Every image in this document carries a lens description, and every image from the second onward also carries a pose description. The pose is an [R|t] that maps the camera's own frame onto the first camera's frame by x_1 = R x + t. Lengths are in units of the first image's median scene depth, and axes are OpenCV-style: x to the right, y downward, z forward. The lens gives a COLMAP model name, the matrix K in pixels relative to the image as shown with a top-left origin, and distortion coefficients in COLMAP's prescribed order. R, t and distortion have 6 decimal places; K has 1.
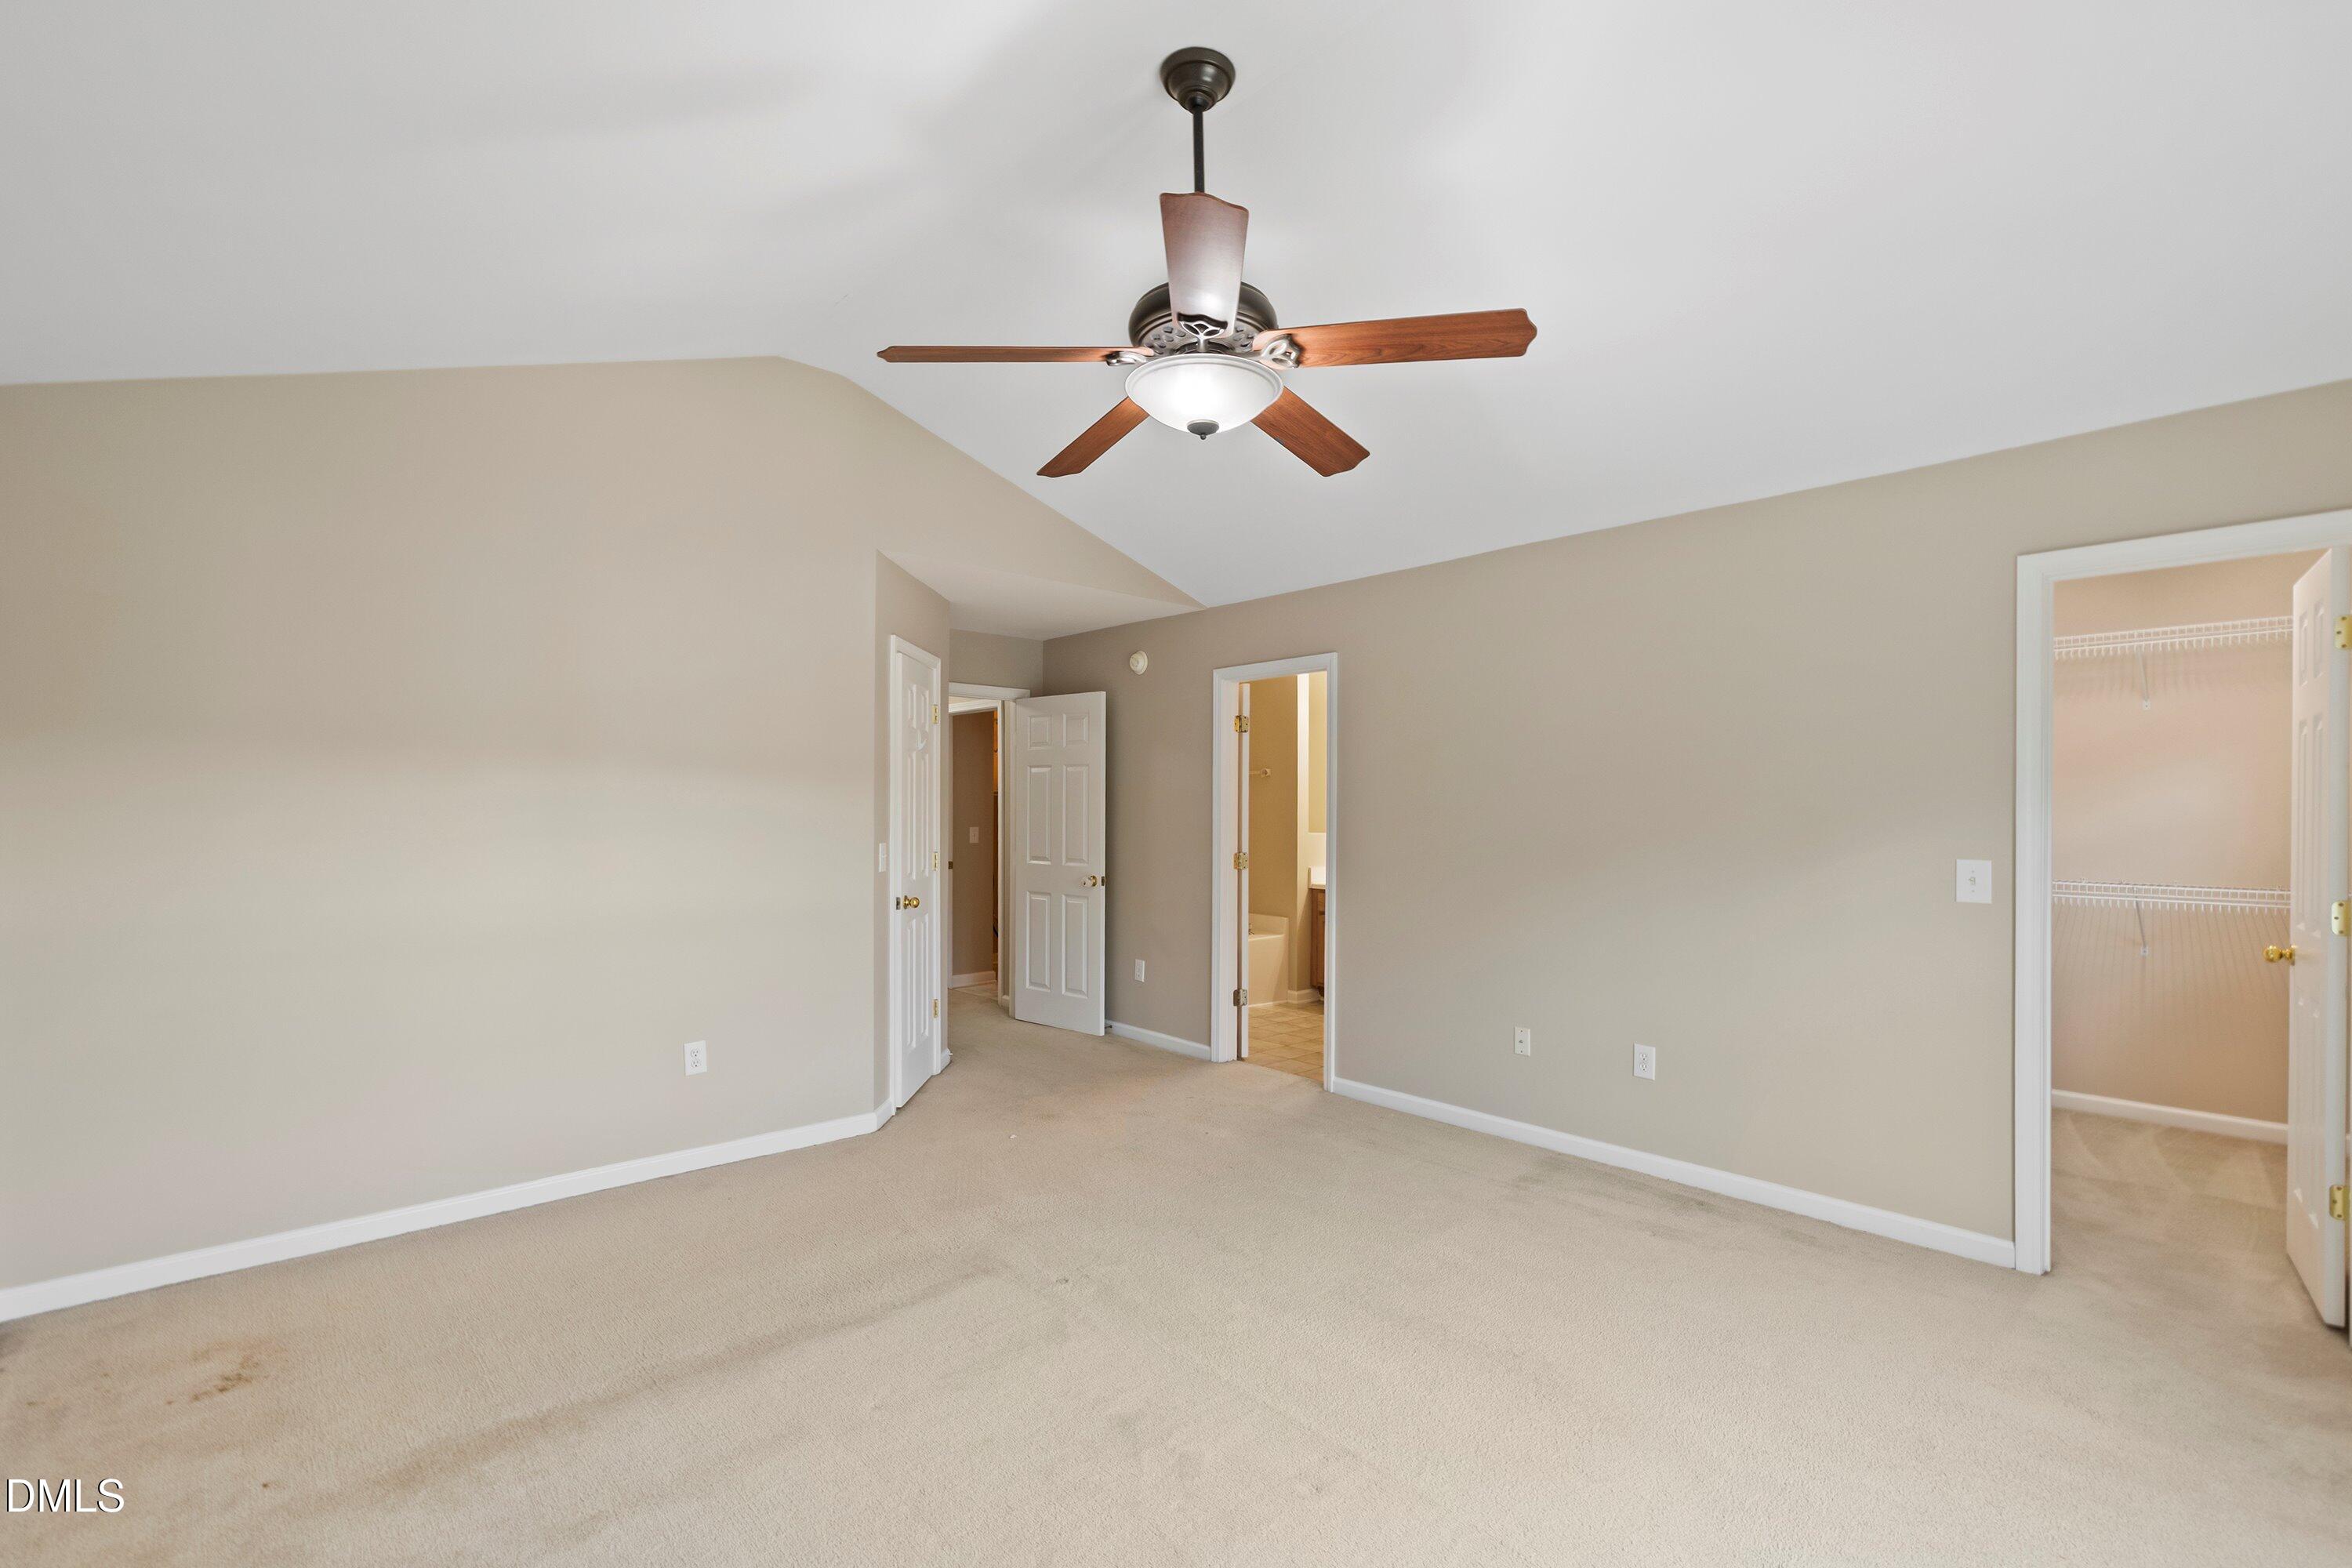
lens RADIAL K [[1040.9, 0, 1180.0], [0, 1040.9, 785.0], [0, 0, 1]] dist [0.001784, -0.000085]
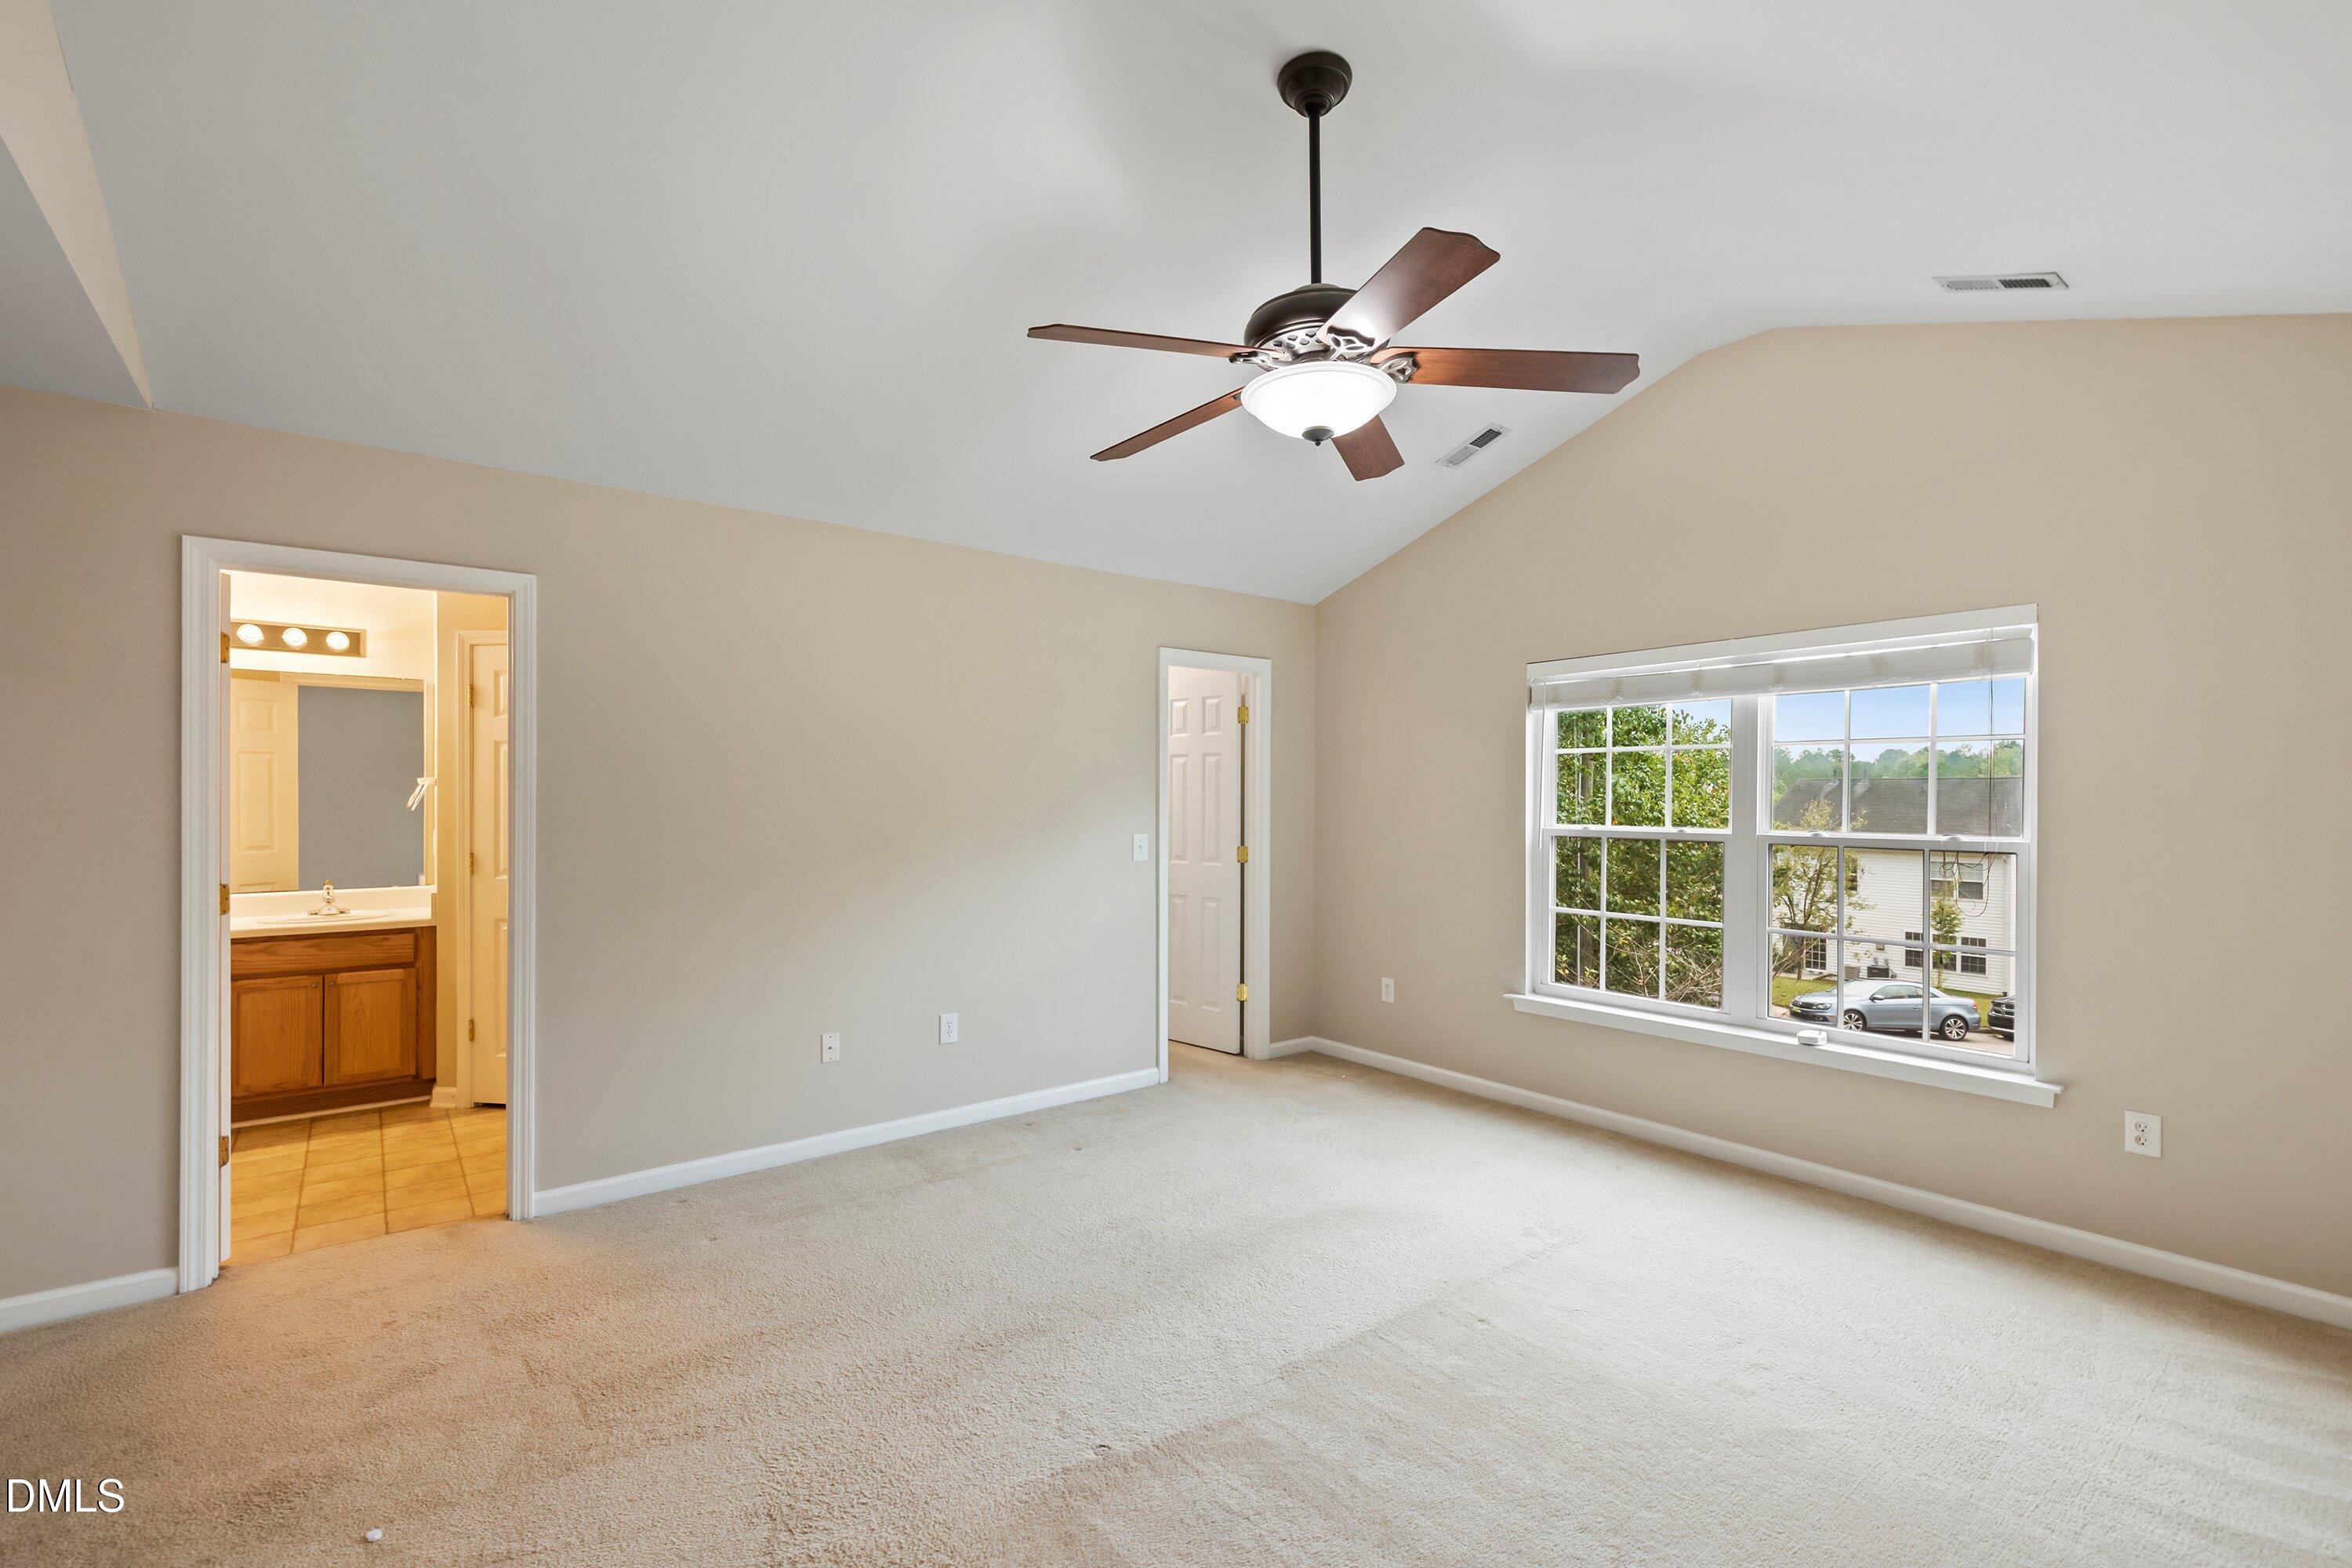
lens RADIAL K [[1040.9, 0, 1180.0], [0, 1040.9, 785.0], [0, 0, 1]] dist [0.001784, -0.000085]
pose [[0.073941, 0.009573, 0.997217, -0.705278], [-0.023967, 0.999682, -0.007819, 0.009062], [-0.996975, -0.023322, 0.074146, 0.736539]]
